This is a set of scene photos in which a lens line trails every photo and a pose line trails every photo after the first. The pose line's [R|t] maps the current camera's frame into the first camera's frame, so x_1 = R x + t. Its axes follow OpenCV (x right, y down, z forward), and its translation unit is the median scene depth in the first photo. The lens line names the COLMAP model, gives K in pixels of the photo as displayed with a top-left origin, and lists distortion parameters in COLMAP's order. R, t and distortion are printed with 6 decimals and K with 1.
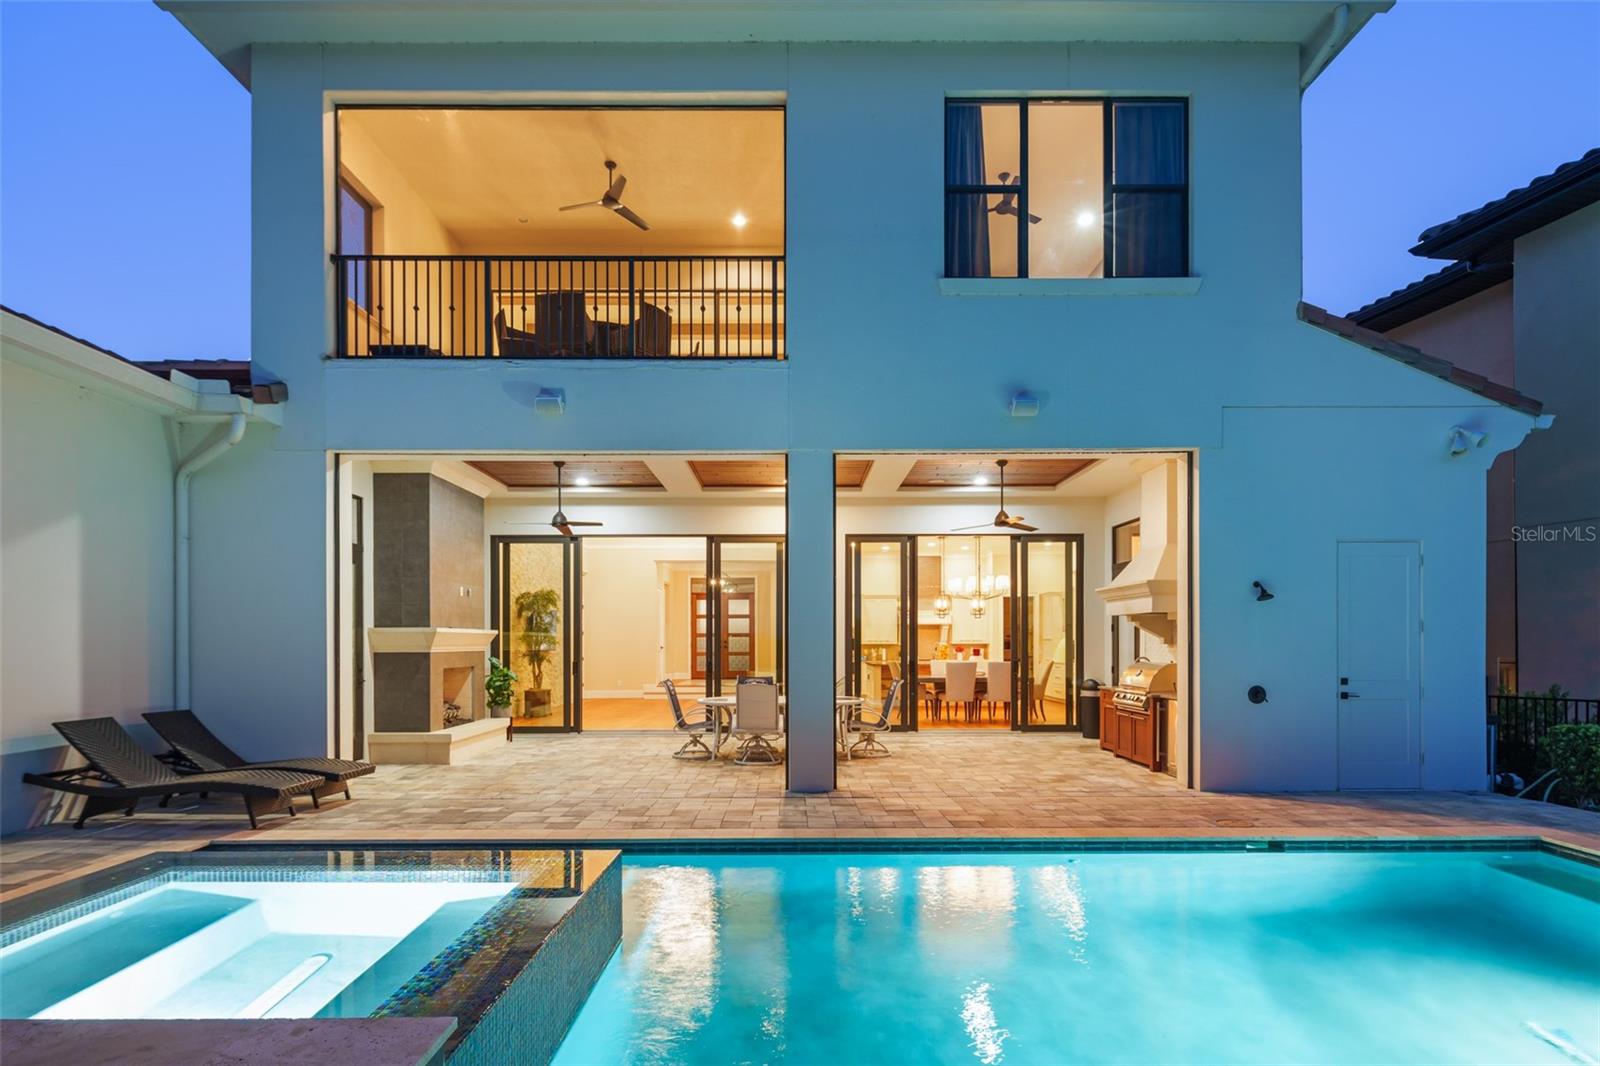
lens RADIAL K [[784.4, 0, 795.0], [0, 784.4, 643.7], [0, 0, 1]] dist [-0.001260, -0.001316]
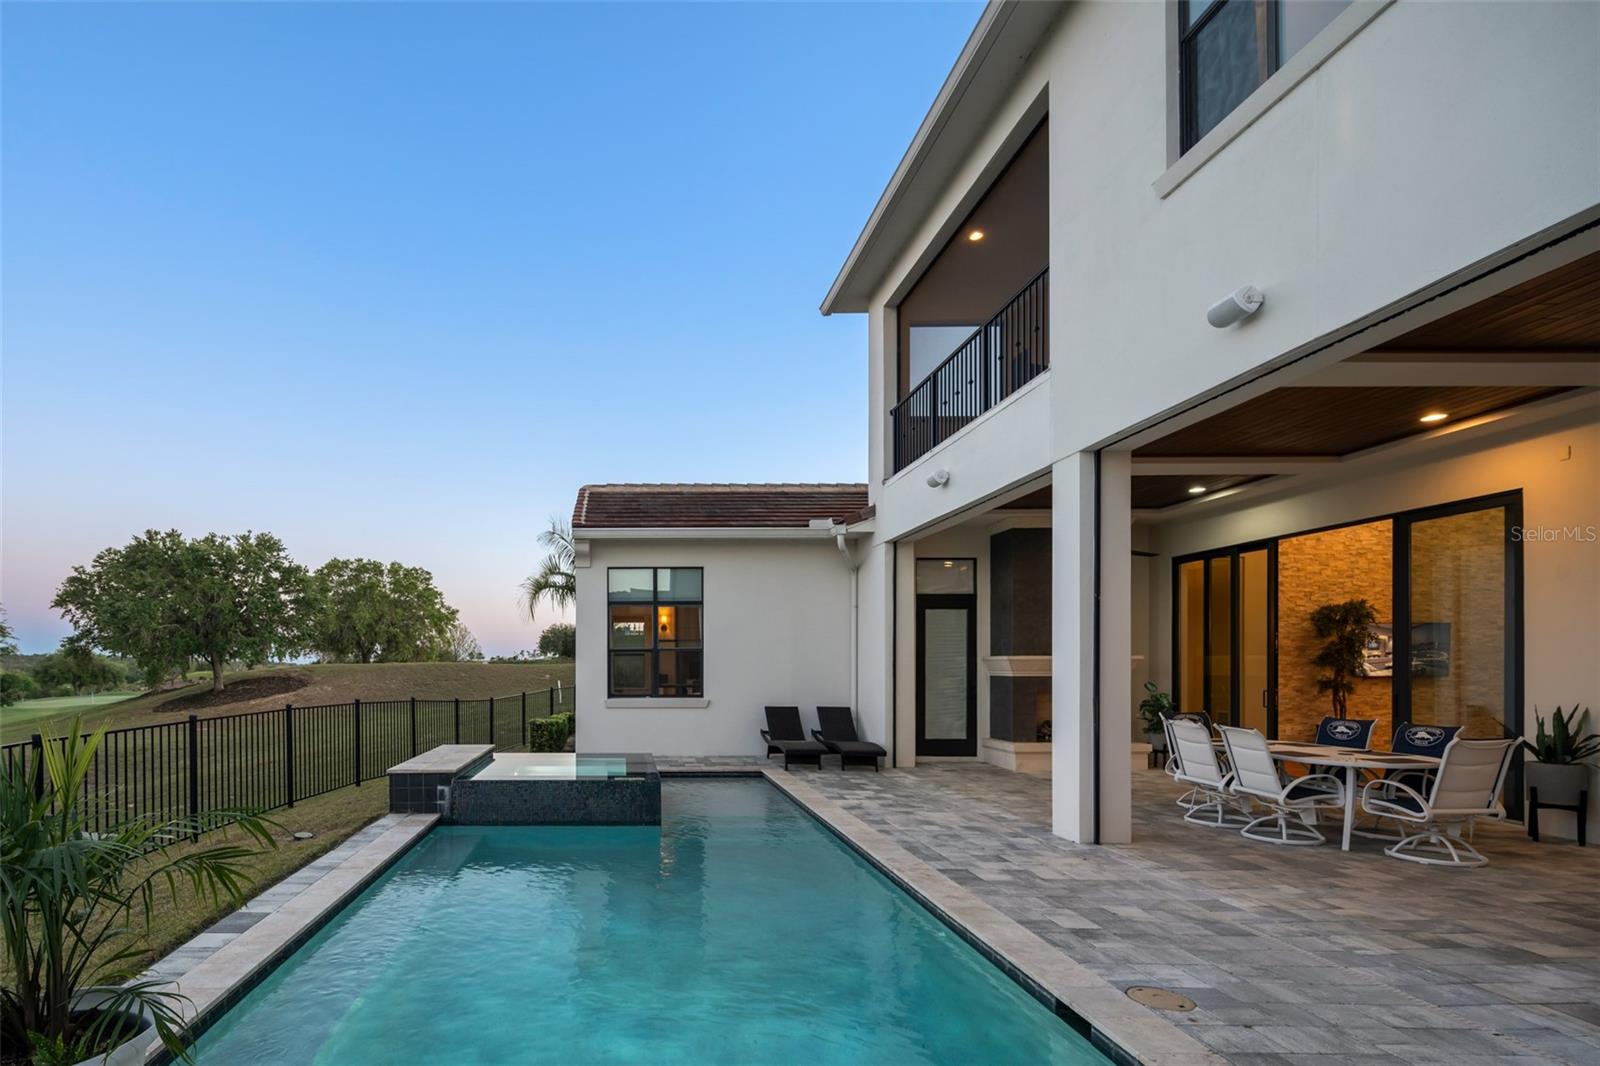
lens RADIAL K [[782.7, 0, 616.6], [0, 782.7, 668.3], [0, 0, 1]] dist [-0.000290, -0.000883]
pose [[-0.010249, 0.007021, -0.999923, 0.748536], [0.002115, 0.999973, 0.007000, -0.011120], [0.999945, -0.002043, -0.010263, 0.400542]]
